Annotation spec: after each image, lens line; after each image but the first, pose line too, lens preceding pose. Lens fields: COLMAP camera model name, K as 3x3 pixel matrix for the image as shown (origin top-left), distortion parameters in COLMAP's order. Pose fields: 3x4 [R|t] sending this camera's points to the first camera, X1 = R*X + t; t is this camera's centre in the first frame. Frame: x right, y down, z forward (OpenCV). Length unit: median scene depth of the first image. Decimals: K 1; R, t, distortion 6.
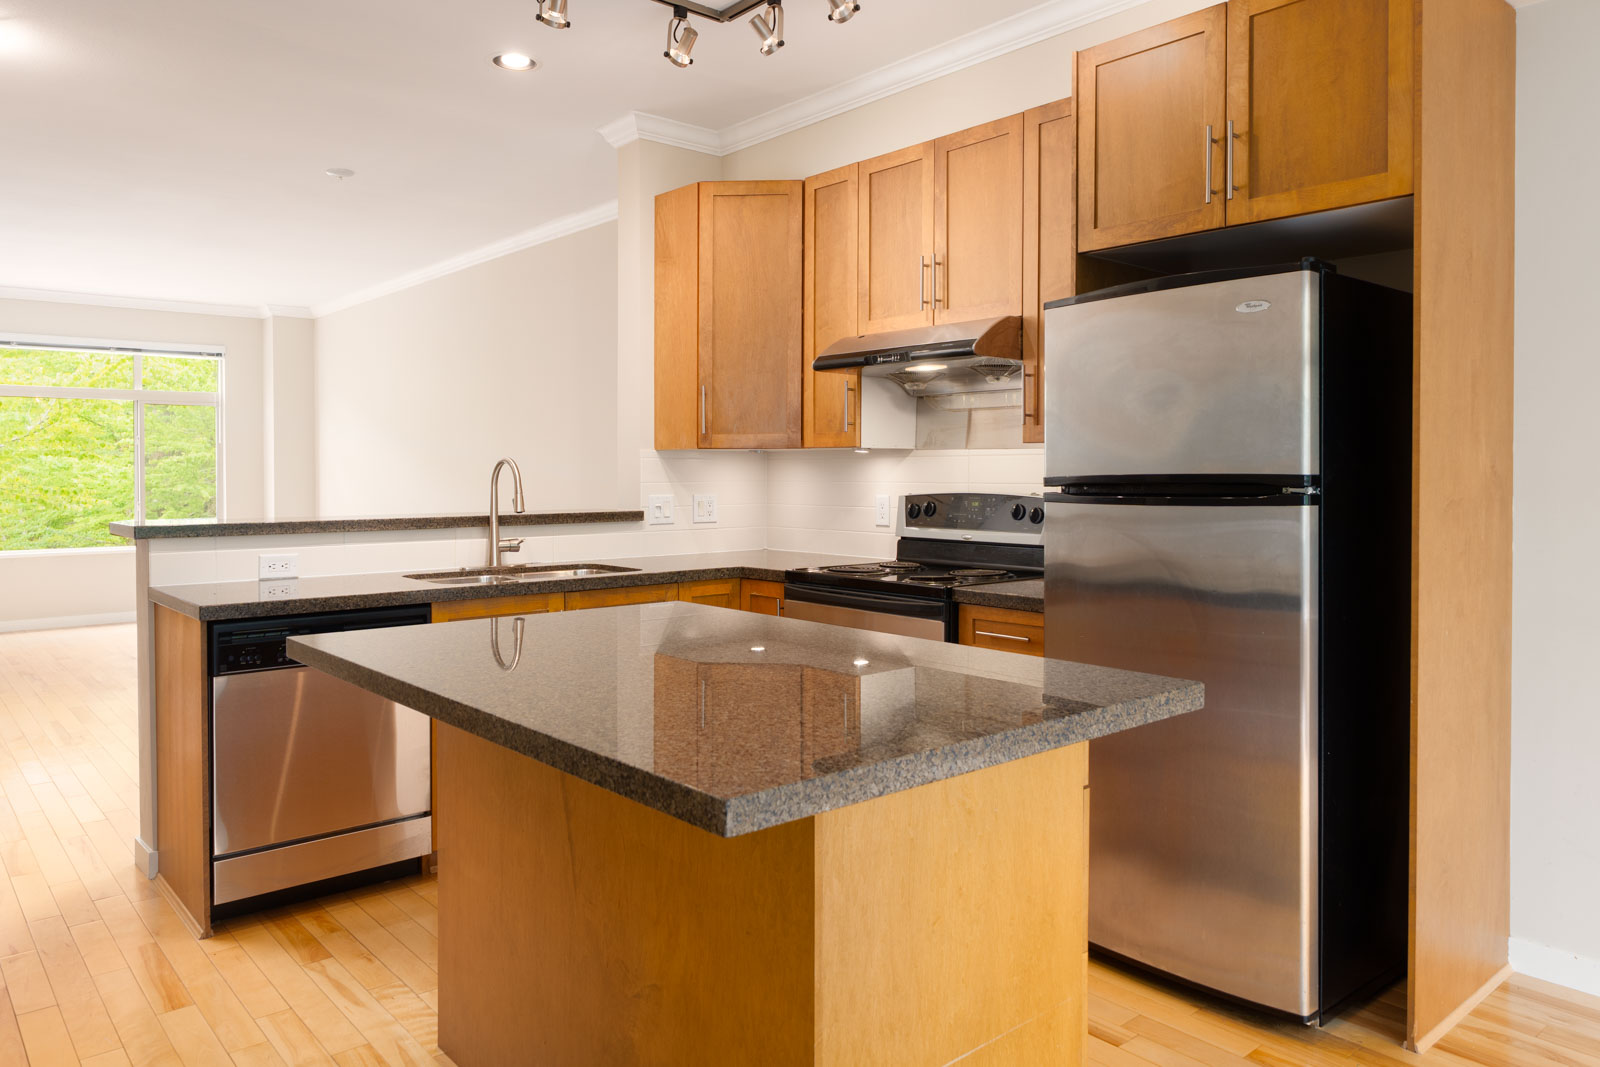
lens RADIAL K [[1025.7, 0, 743.7], [0, 1025.7, 482.8], [0, 0, 1]] dist [0.004390, 0.001383]
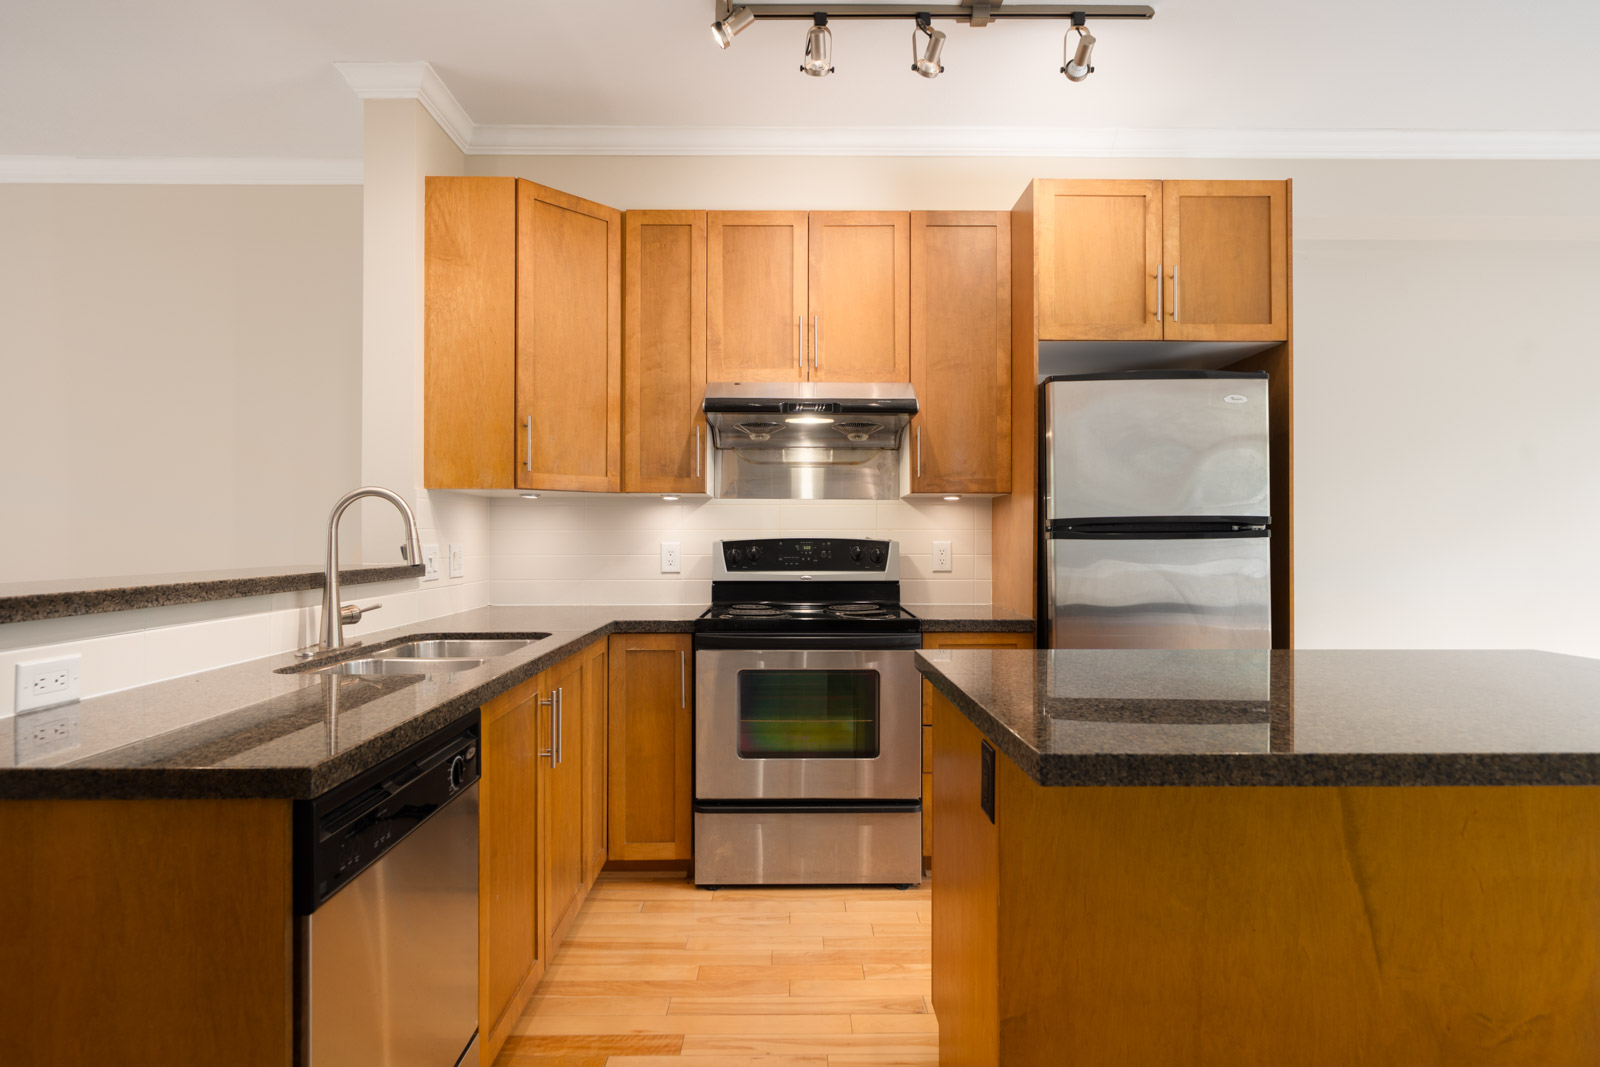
lens RADIAL K [[840.5, 0, 800.0], [0, 840.5, 533.5], [0, 0, 1]] dist [-0.000416, -0.000173]
pose [[0.656700, 0.002775, 0.754147, -0.459741], [0.006869, 0.999930, -0.009661, 0.013661], [-0.754120, 0.011524, 0.656635, 0.400762]]
